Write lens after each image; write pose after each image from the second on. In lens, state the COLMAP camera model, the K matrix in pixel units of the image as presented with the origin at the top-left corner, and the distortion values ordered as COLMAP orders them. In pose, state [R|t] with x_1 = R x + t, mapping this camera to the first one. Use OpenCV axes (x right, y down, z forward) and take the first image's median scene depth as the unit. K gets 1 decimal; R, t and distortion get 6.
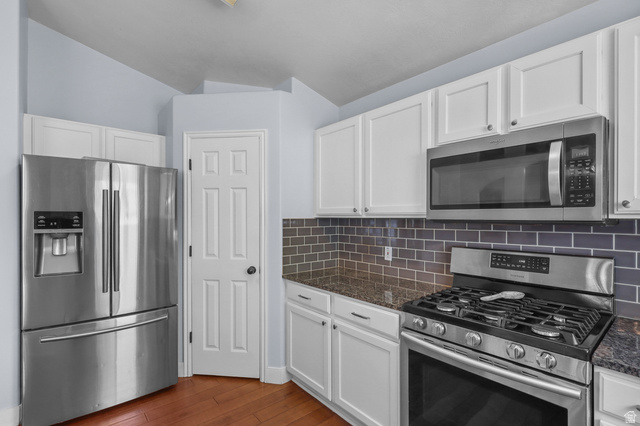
lens RADIAL K [[301.0, 0, 320.4], [0, 301.0, 217.6], [0, 0, 1]] dist [-0.002513, 0.001467]
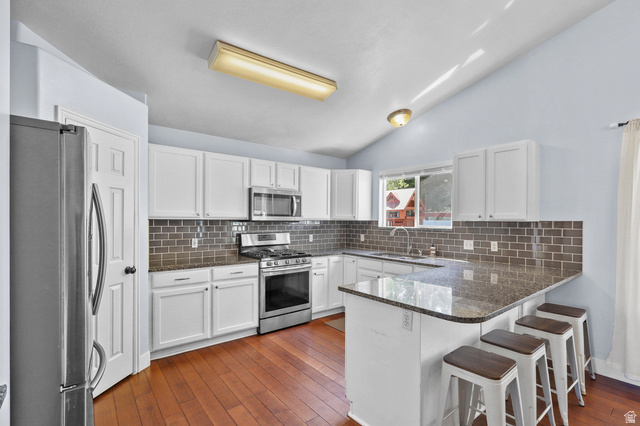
lens RADIAL K [[301.0, 0, 319.1], [0, 301.0, 220.7], [0, 0, 1]] dist [-0.002513, 0.001467]
pose [[0.026786, -0.002302, 0.999639, -1.489385], [-0.004974, 0.999985, 0.002436, 0.000894], [-0.999629, -0.005038, 0.026774, 0.397915]]
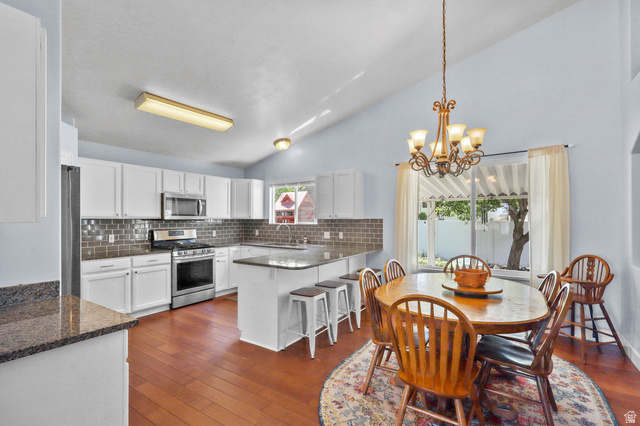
lens RADIAL K [[301.0, 0, 316.7], [0, 301.0, 217.1], [0, 0, 1]] dist [-0.002513, 0.001467]
pose [[-0.273927, 0.005125, 0.961737, -2.166277], [0.000133, 0.999986, -0.005291, 0.000787], [-0.961750, -0.001322, -0.273924, 0.369669]]
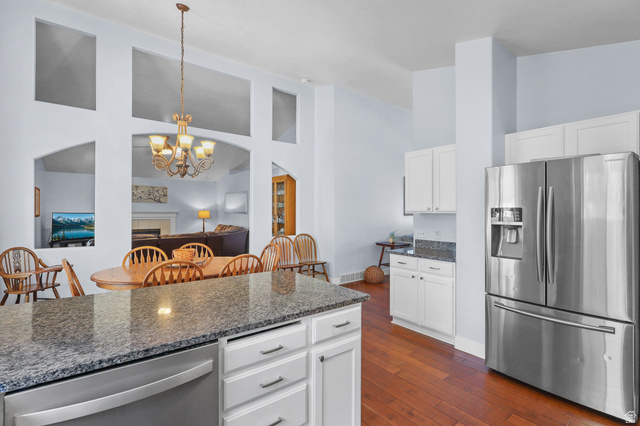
lens RADIAL K [[301.0, 0, 321.9], [0, 301.0, 211.2], [0, 0, 1]] dist [-0.002513, 0.001467]
pose [[-0.036236, -0.009715, -0.999296, 0.345263], [0.003720, 0.999945, -0.009856, 0.001733], [0.999336, -0.004075, -0.036198, 0.181049]]
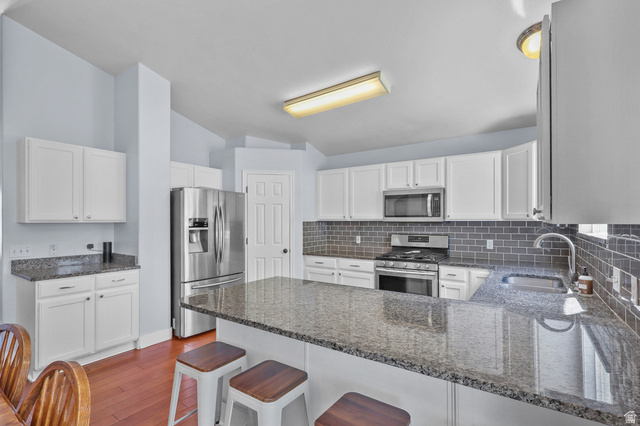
lens RADIAL K [[301.0, 0, 320.7], [0, 301.0, 219.8], [0, 0, 1]] dist [-0.002513, 0.001467]
pose [[0.963771, -0.004205, 0.266698, -0.602603], [0.004591, 0.999989, -0.000823, -0.006409], [-0.266691, 0.002017, 0.963780, -0.910341]]
